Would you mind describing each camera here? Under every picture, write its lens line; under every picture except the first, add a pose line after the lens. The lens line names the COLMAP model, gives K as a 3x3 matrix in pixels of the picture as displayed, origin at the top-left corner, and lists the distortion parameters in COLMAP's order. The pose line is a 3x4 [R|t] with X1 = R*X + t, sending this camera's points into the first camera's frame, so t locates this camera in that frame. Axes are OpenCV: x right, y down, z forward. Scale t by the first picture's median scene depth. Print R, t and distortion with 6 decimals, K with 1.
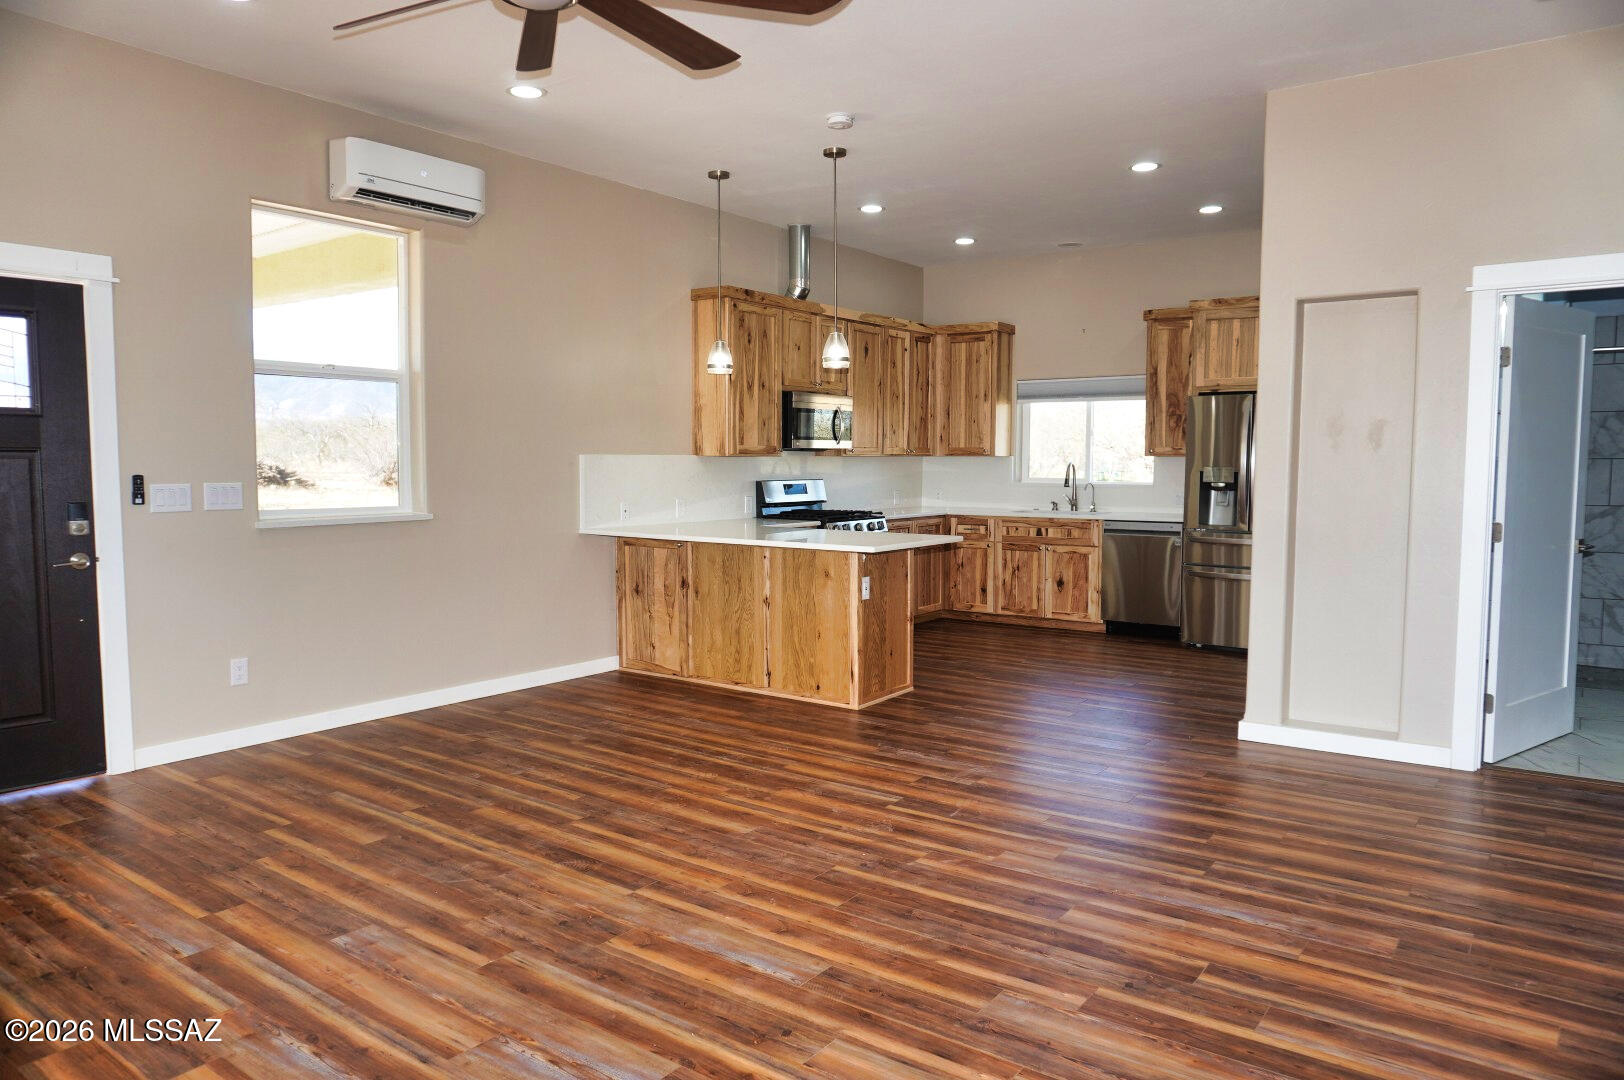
lens RADIAL K [[1094.6, 0, 812.0], [0, 1094.6, 540.0], [0, 0, 1]] dist [-0.045716, 0.032873]
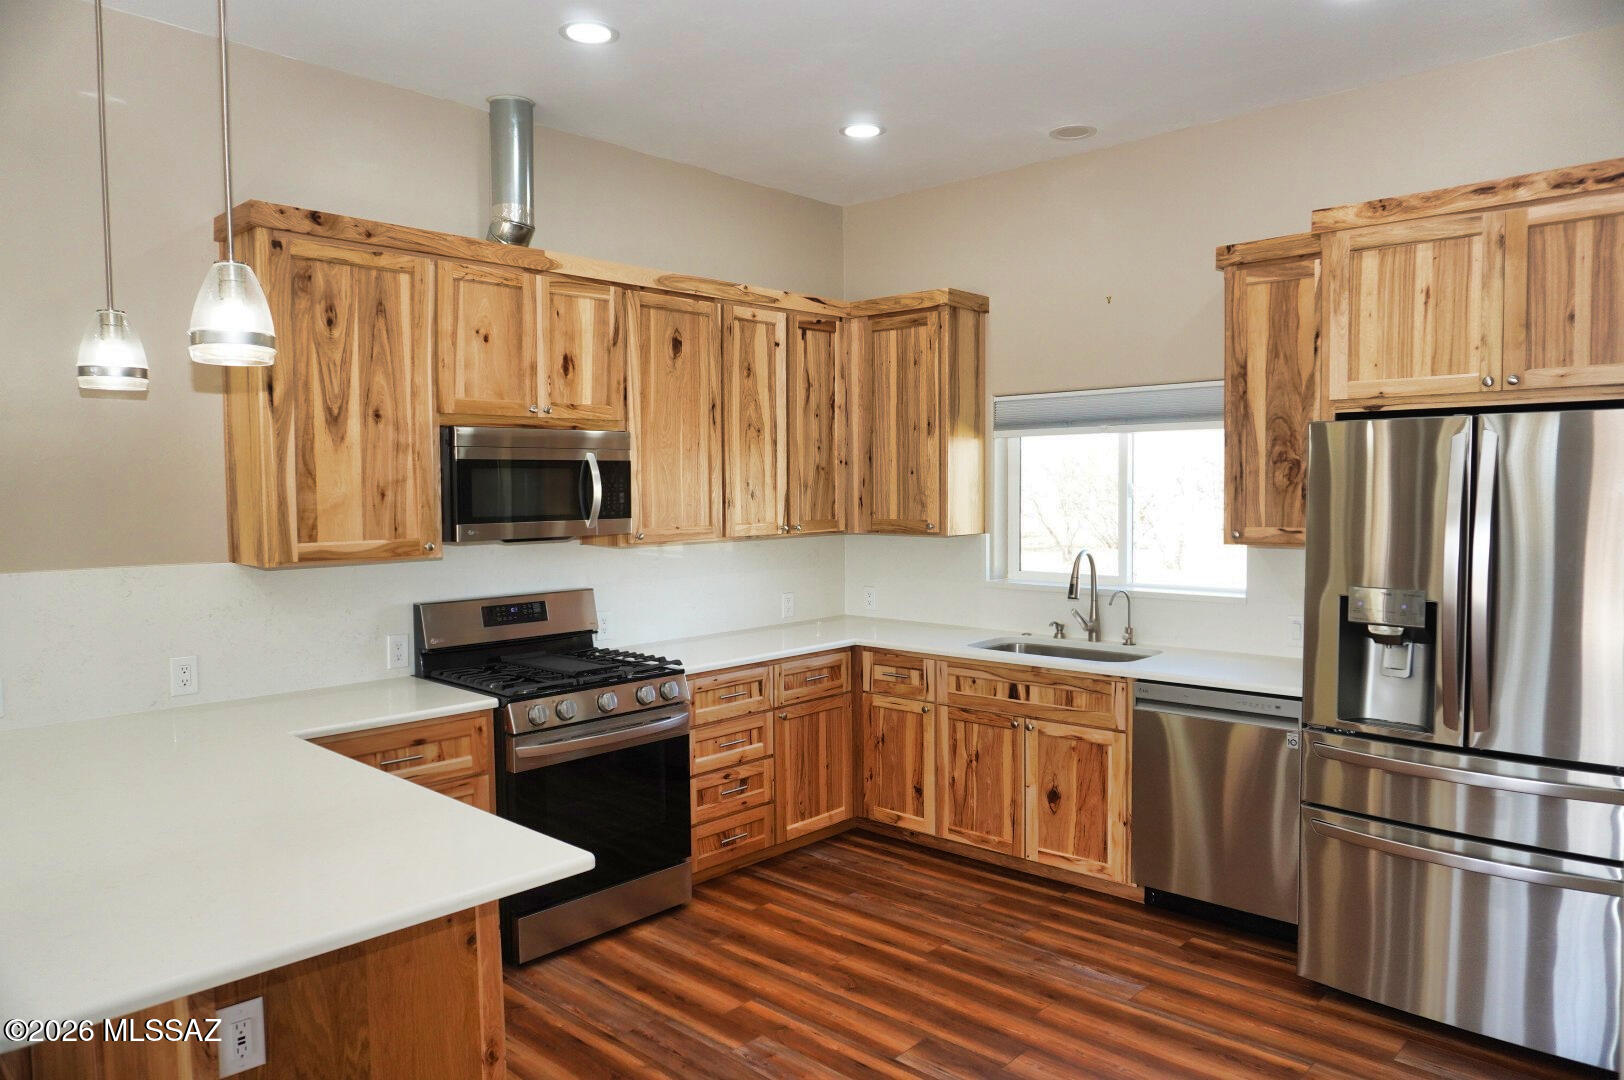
lens RADIAL K [[1094.6, 0, 812.0], [0, 1094.6, 540.0], [0, 0, 1]] dist [-0.045716, 0.032873]
pose [[0.993035, -0.003355, -0.117772, 0.187103], [0.000428, 0.999691, -0.024872, -0.069829], [0.117819, 0.024648, 0.992729, 0.515144]]
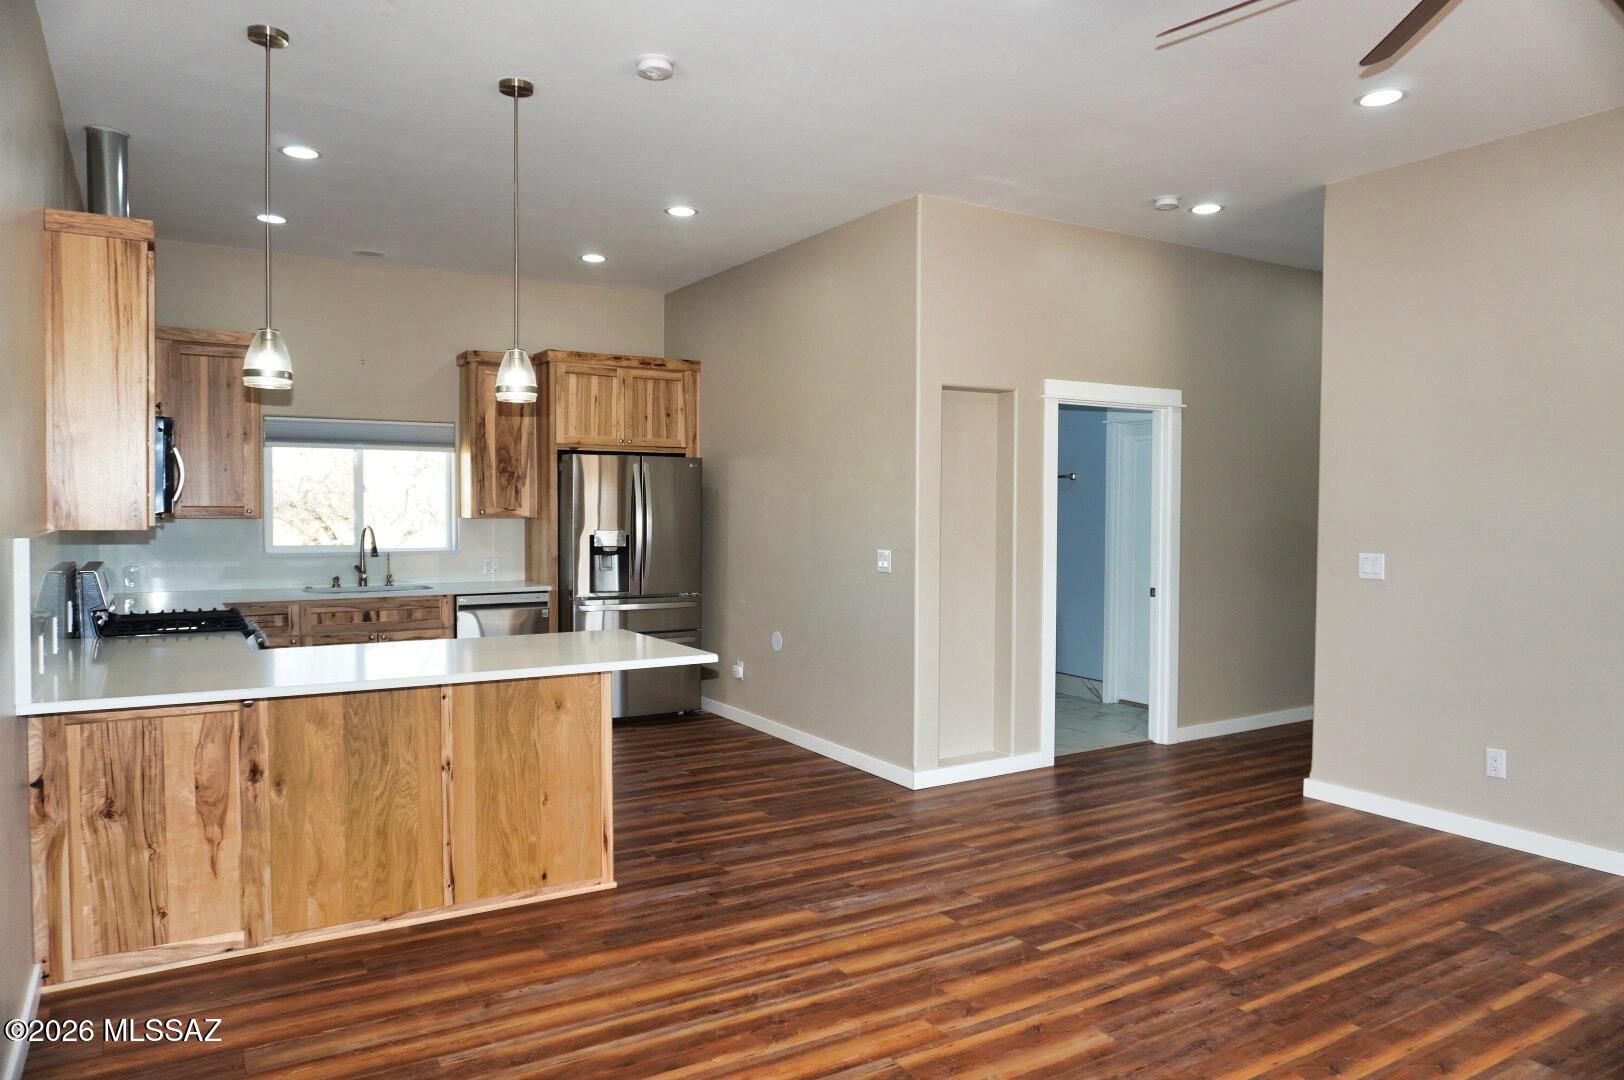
lens RADIAL K [[1094.6, 0, 812.0], [0, 1094.6, 540.0], [0, 0, 1]] dist [-0.045716, 0.032873]
pose [[0.366191, -0.028610, 0.930100, -0.415673], [0.065710, 0.997827, 0.004823, -0.047740], [-0.928217, 0.059350, 0.367275, 0.450387]]
